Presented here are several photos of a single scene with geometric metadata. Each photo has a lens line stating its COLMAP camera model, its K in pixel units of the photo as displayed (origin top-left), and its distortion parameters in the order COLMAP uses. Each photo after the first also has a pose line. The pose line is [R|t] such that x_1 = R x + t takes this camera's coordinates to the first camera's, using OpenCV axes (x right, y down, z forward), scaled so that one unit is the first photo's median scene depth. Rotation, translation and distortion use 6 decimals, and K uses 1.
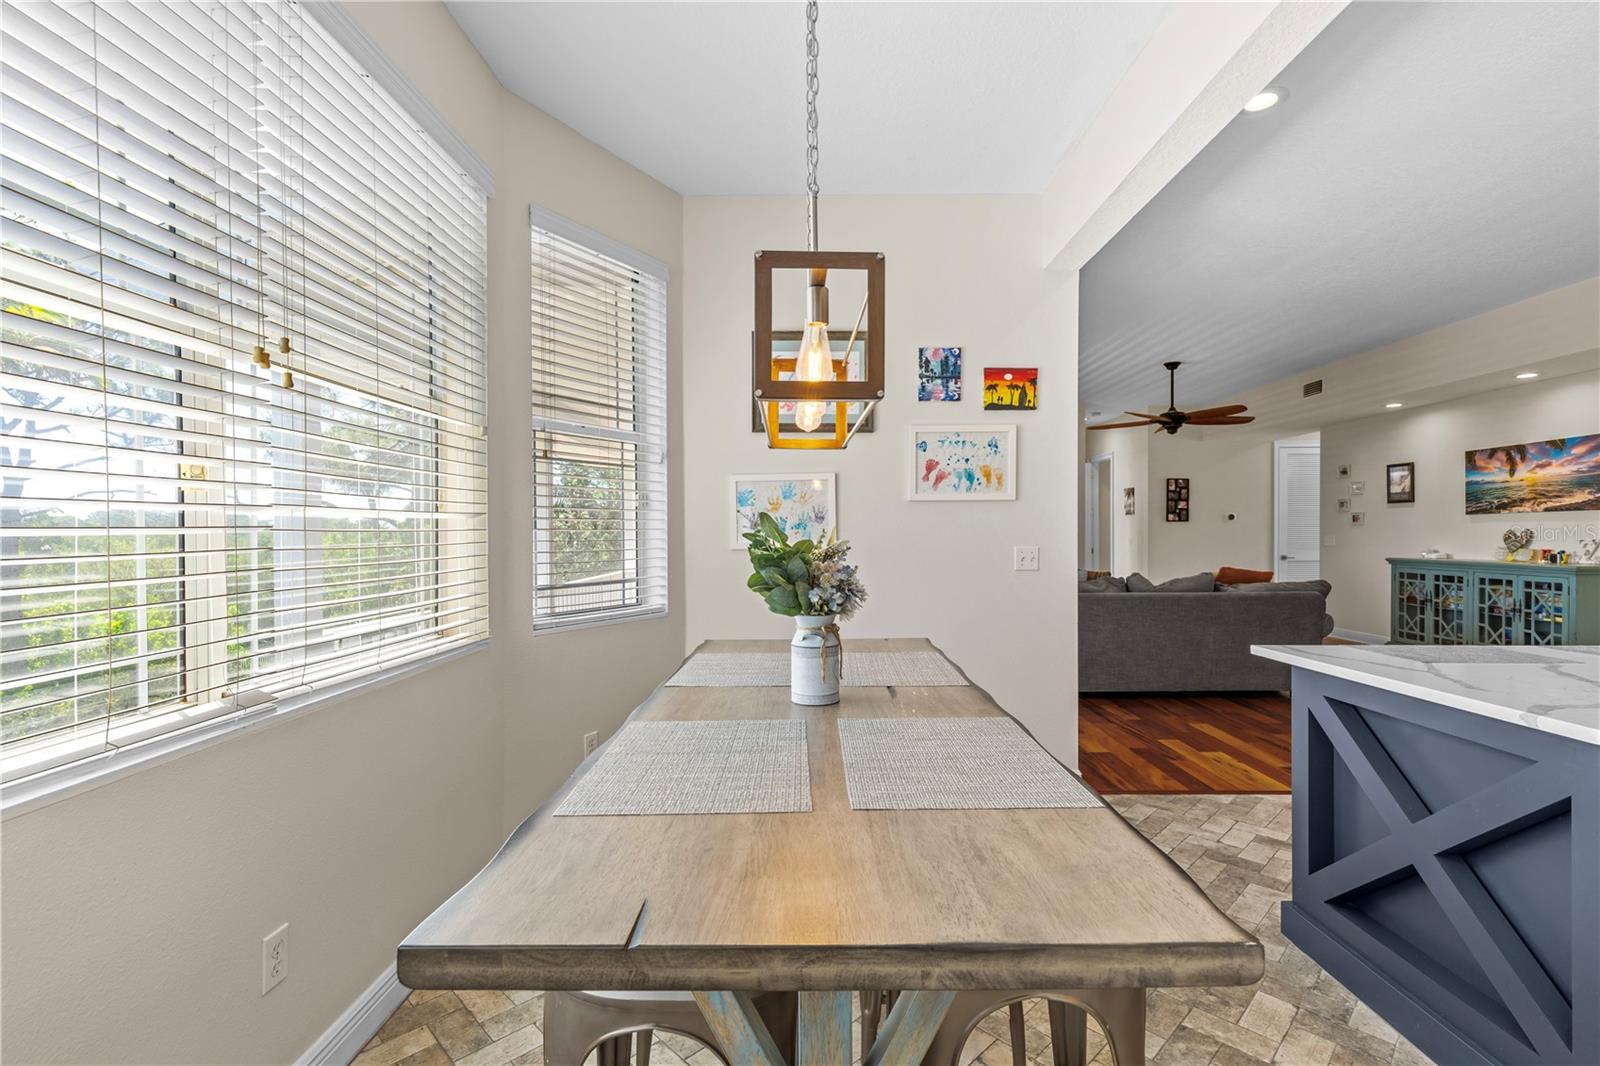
lens RADIAL K [[717.8, 0, 806.5], [0, 717.8, 536.3], [0, 0, 1]] dist [0.010248, 0.000033]
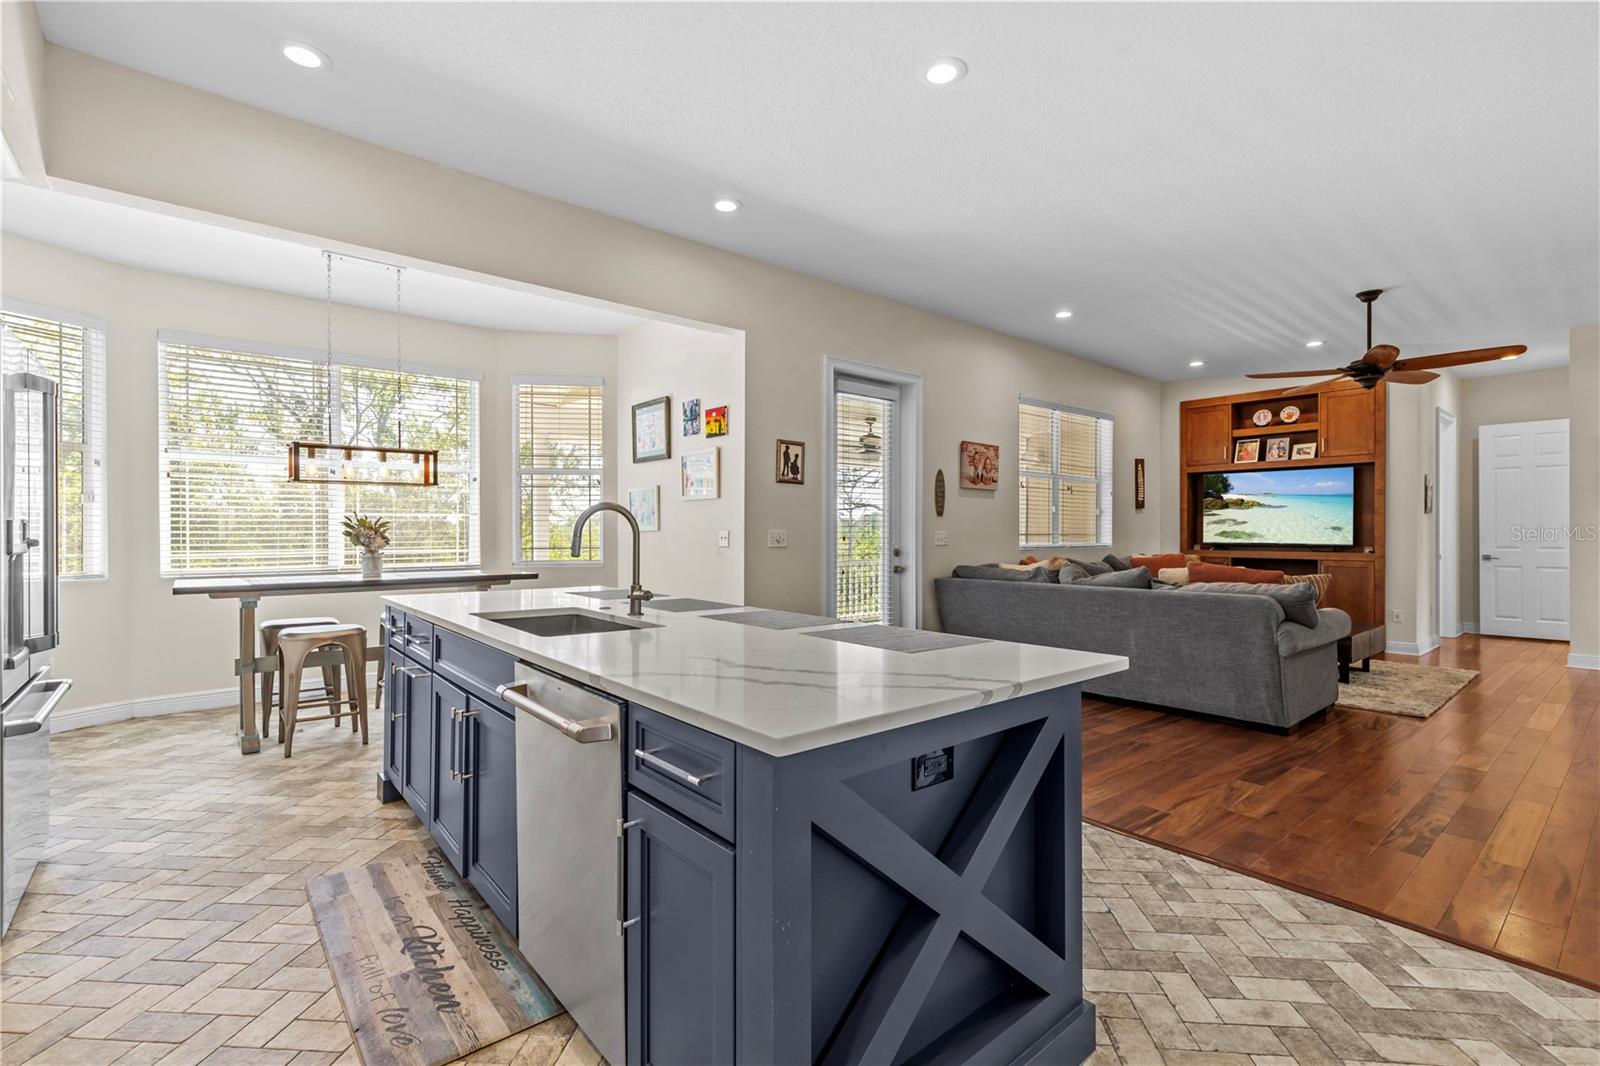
lens RADIAL K [[720.3, 0, 806.9], [0, 720.3, 532.3], [0, 0, 1]] dist [0.007140, -0.000635]
pose [[0.652822, 0.004627, -0.757497, 0.812318], [-0.006082, 0.999981, 0.000867, 0.008583], [0.757487, 0.004041, 0.652838, 0.099356]]
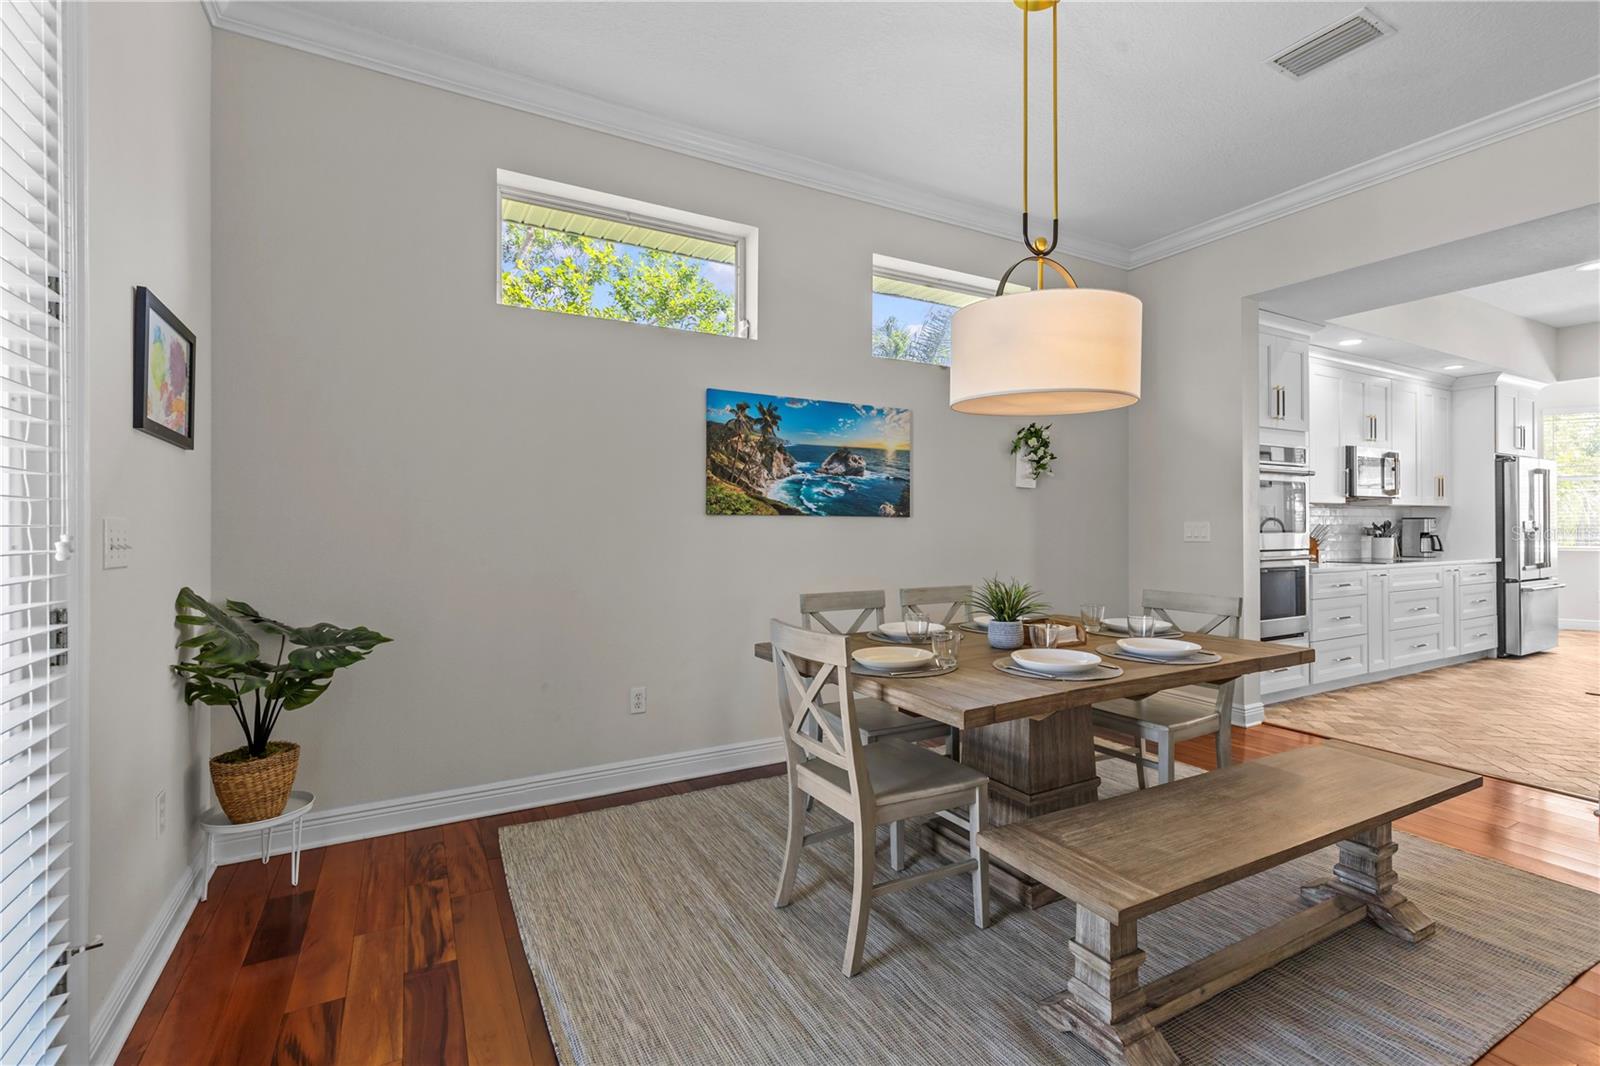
lens RADIAL K [[722.0, 0, 807.5], [0, 722.0, 529.7], [0, 0, 1]] dist [0.009416, -0.001122]
pose [[-0.867802, 0.009468, -0.496821, 1.675594], [0.005254, 0.999937, 0.009878, 0.002515], [0.496883, 0.005961, -0.867797, 0.416877]]
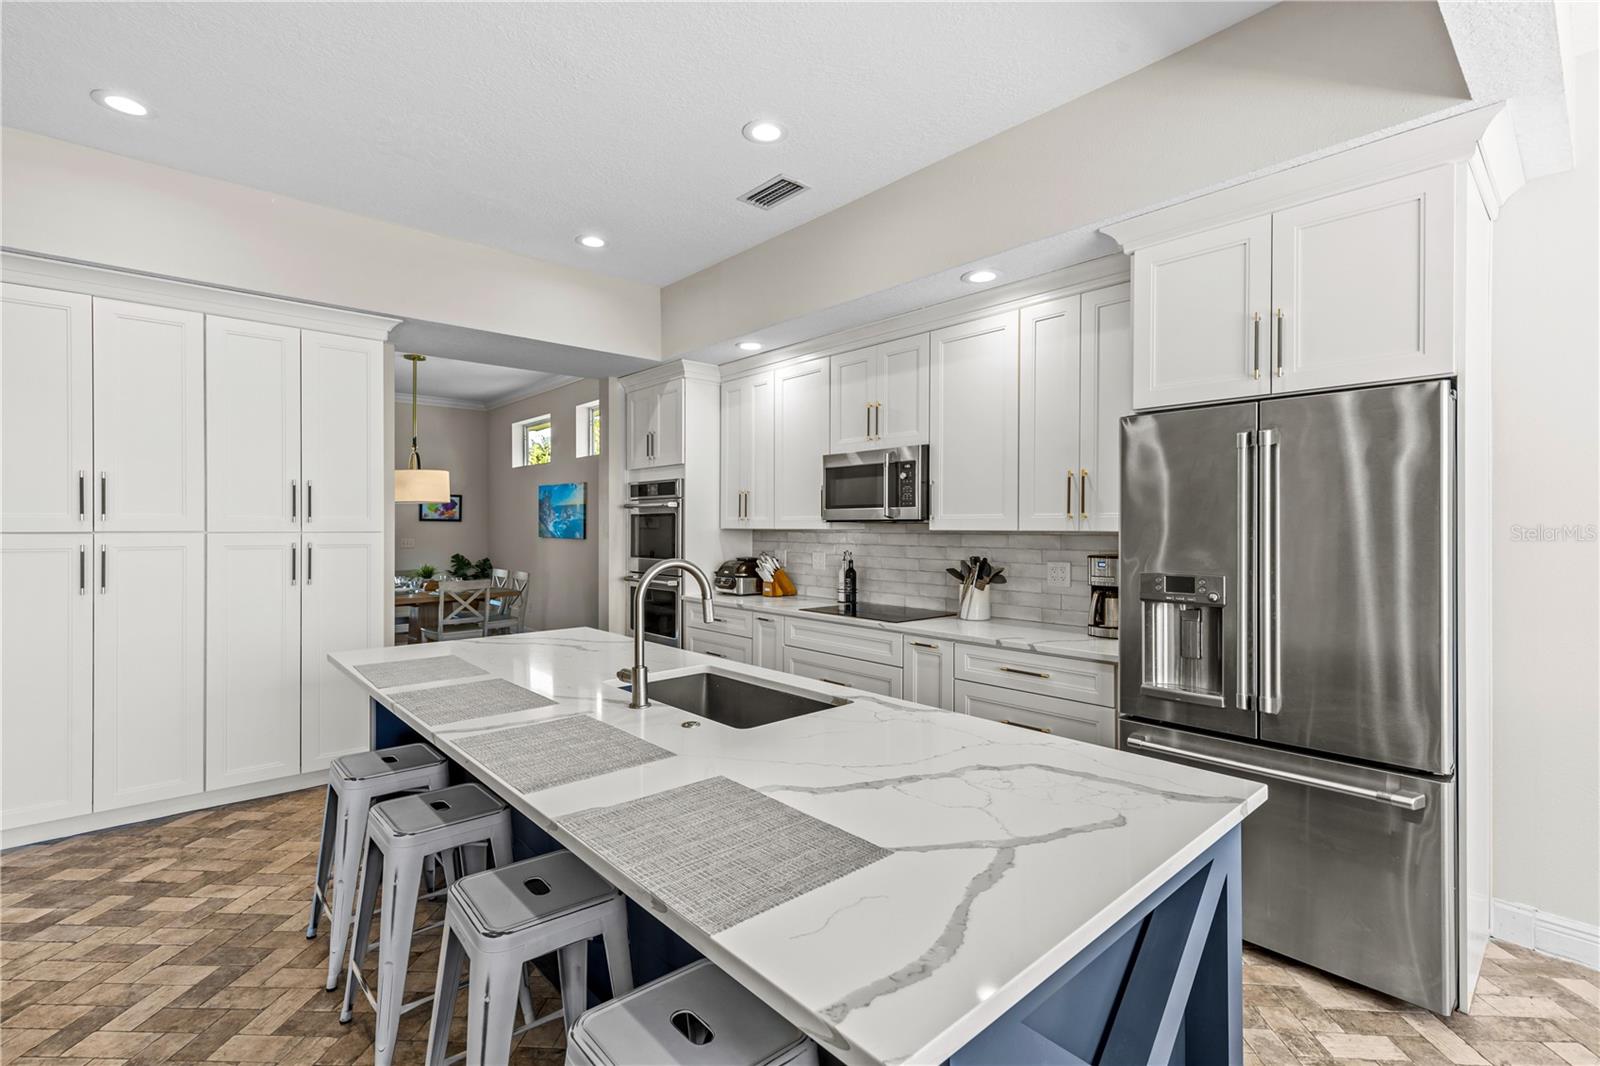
lens RADIAL K [[722.0, 0, 807.5], [0, 722.0, 529.7], [0, 0, 1]] dist [0.009416, -0.001122]
pose [[-0.675430, 0.000187, 0.737424, 0.162939], [0.006145, 0.999967, 0.005375, -0.021291], [-0.737399, 0.008162, -0.675408, 0.447923]]
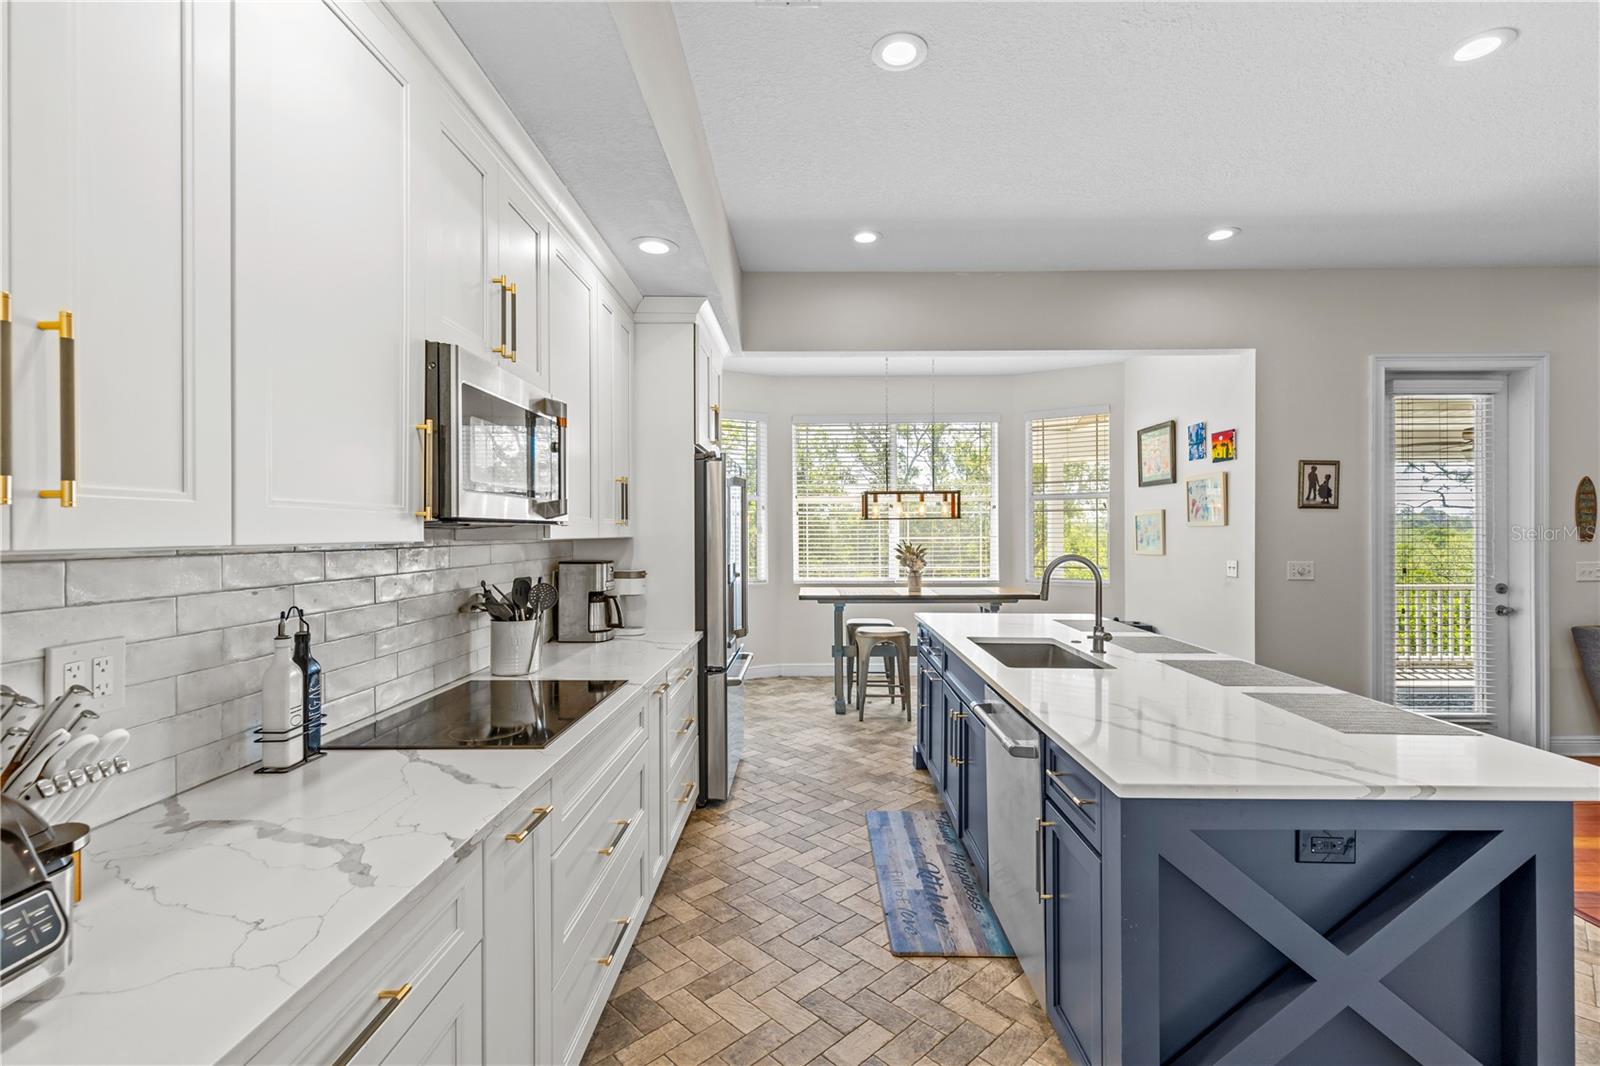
lens RADIAL K [[722.0, 0, 807.5], [0, 722.0, 529.7], [0, 0, 1]] dist [0.009416, -0.001122]
pose [[-0.001088, 0.002256, -0.999997, 0.908499], [-0.003123, 0.999993, 0.002260, -0.023308], [0.999995, 0.003126, -0.001081, 0.103926]]
